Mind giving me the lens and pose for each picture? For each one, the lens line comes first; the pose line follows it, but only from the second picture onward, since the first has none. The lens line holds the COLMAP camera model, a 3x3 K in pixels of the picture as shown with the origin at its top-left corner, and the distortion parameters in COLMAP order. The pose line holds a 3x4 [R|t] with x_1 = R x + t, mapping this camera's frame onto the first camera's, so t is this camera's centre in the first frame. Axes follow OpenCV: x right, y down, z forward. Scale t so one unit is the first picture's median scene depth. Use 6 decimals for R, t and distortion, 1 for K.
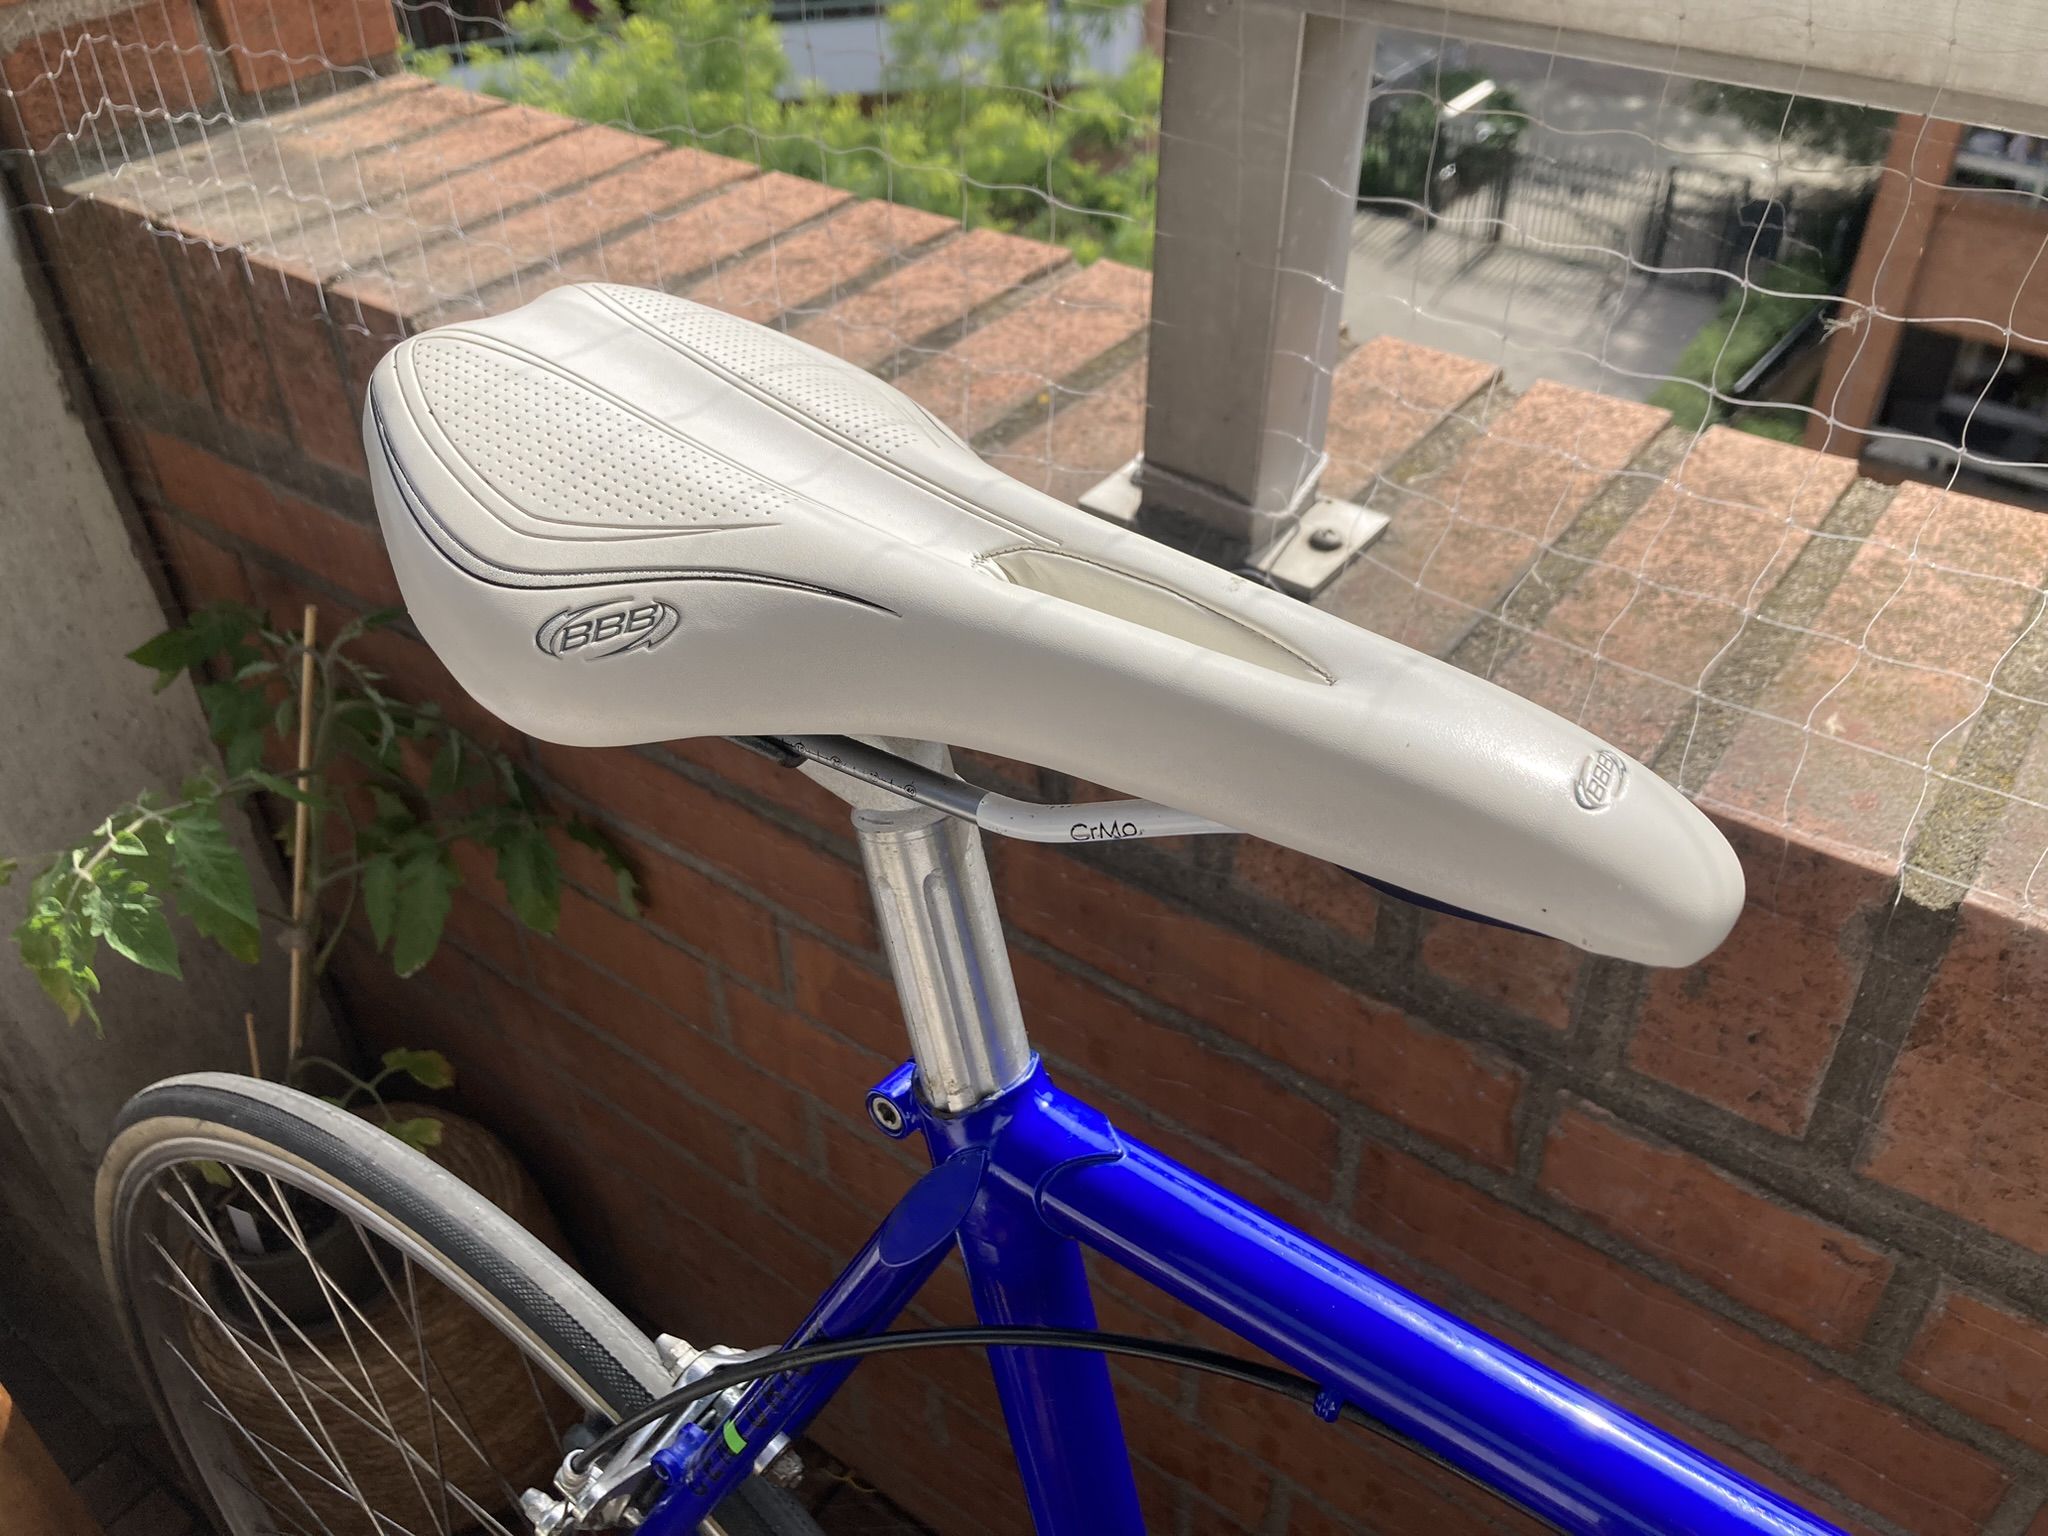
lens RADIAL K [[1691.9, 0, 1032.9], [0, 1691.9, 761.3], [0, 0, 1]] dist [0.008773, 0.012699]
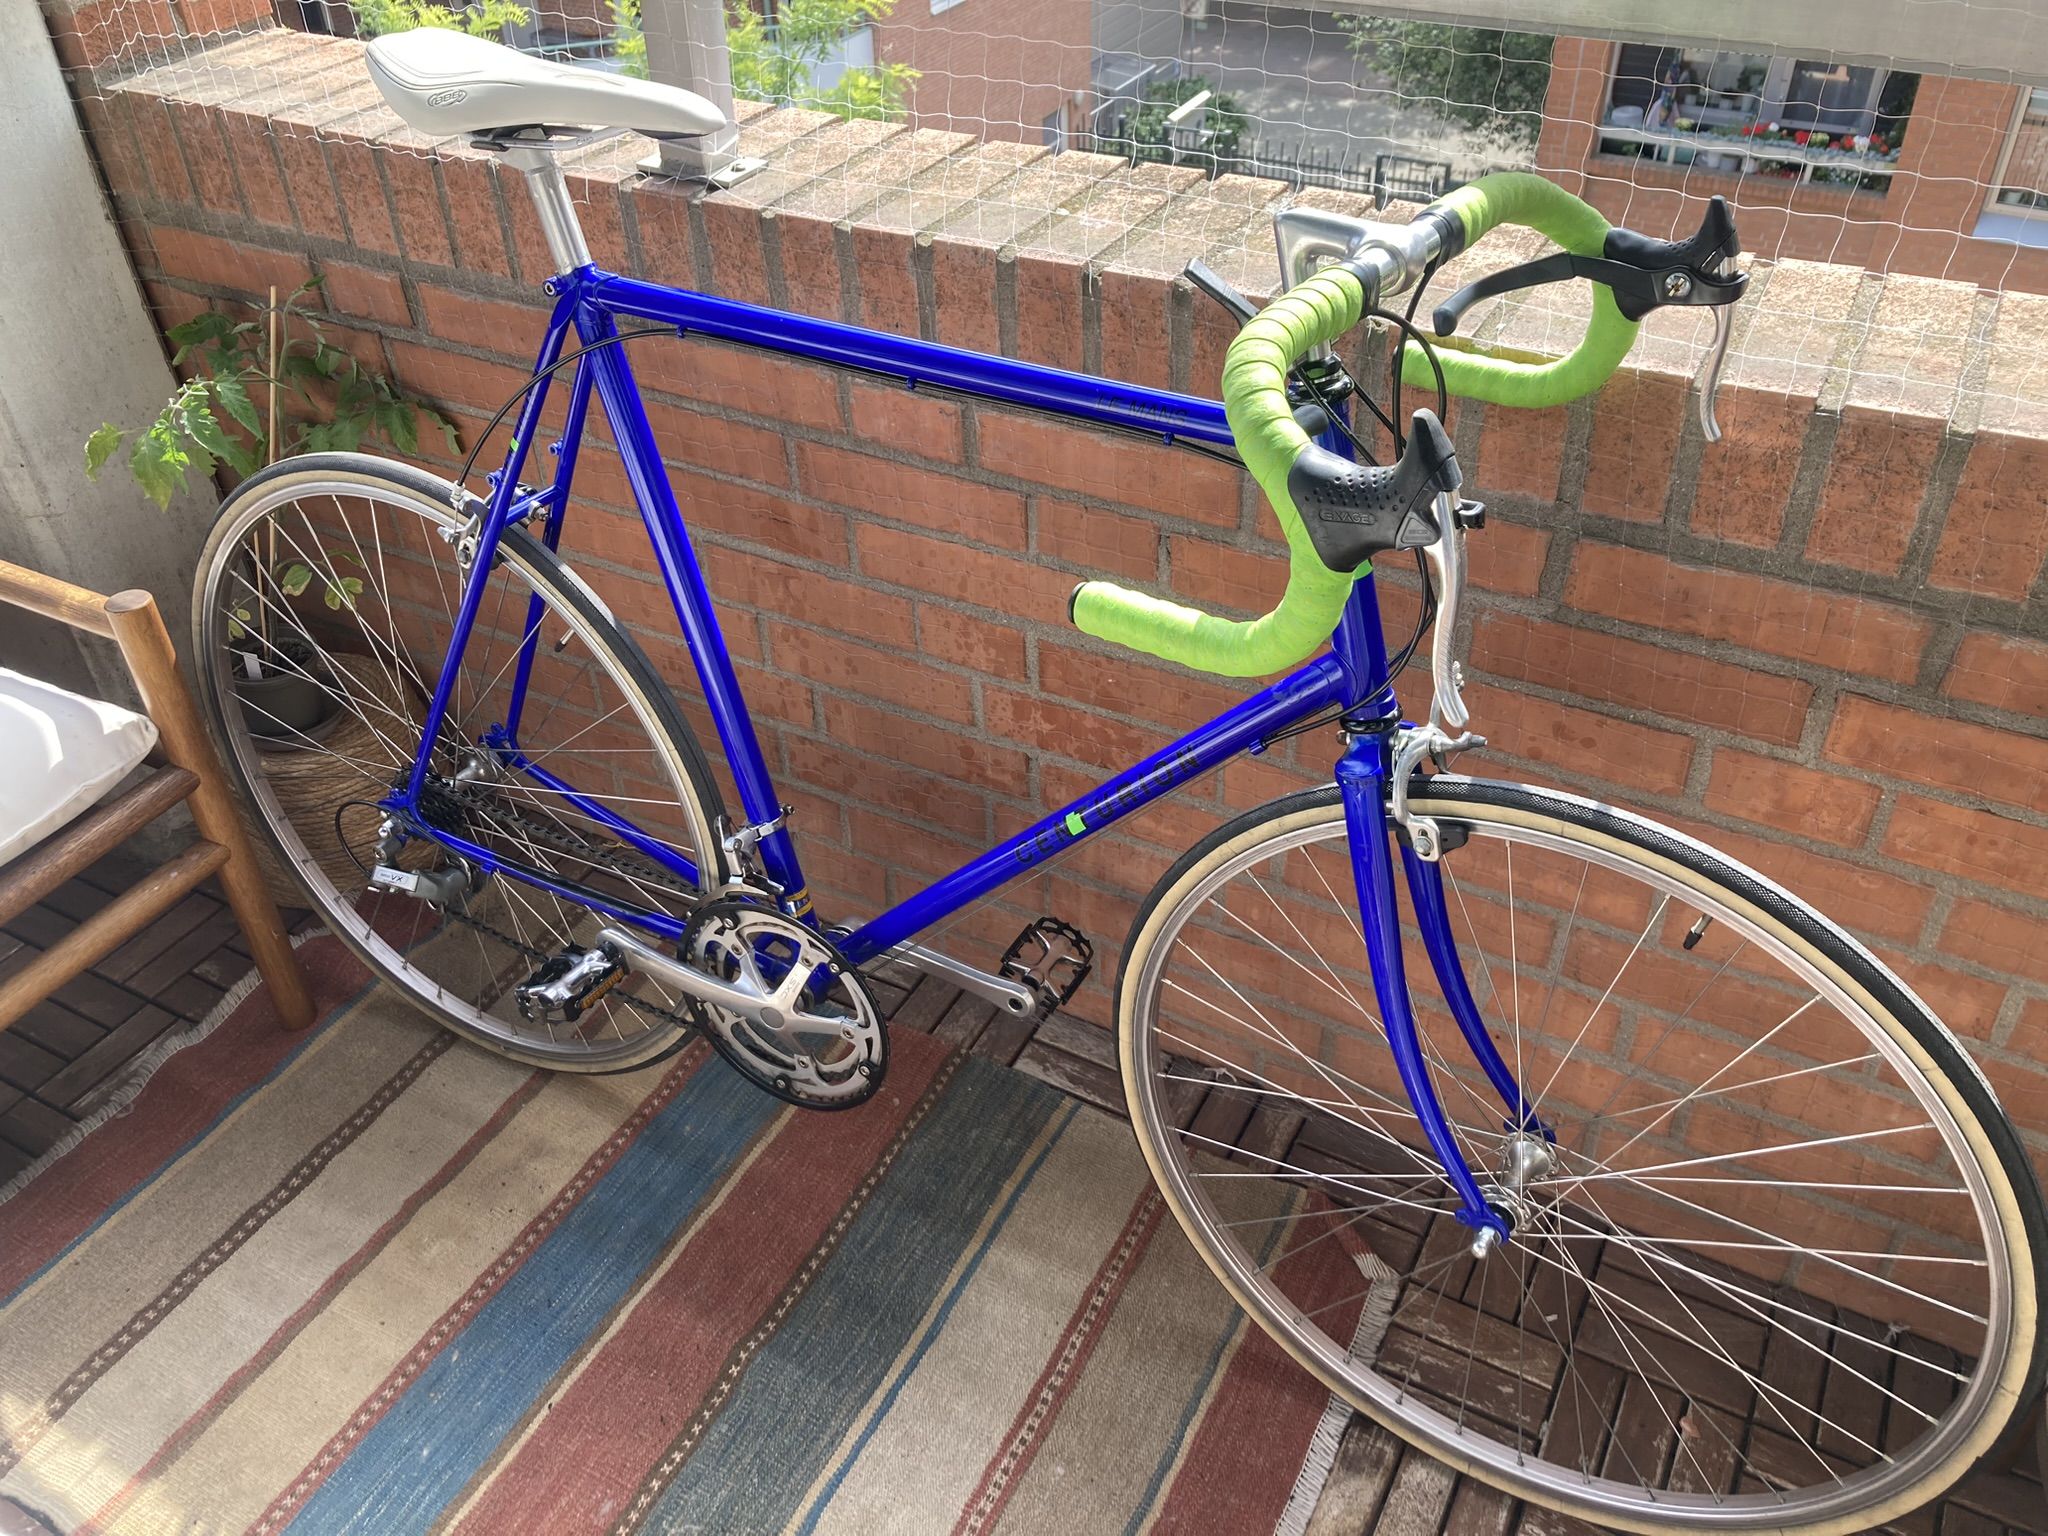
lens RADIAL K [[1670.0, 0, 1024.0], [0, 1670.0, 768.0], [0, 0, 1]] dist [0.001032, 0.008286]
pose [[0.989202, -0.096809, 0.110035, 0.156265], [0.097285, 0.995256, 0.001050, 0.512138], [-0.109615, 0.009666, 0.993927, -0.948394]]
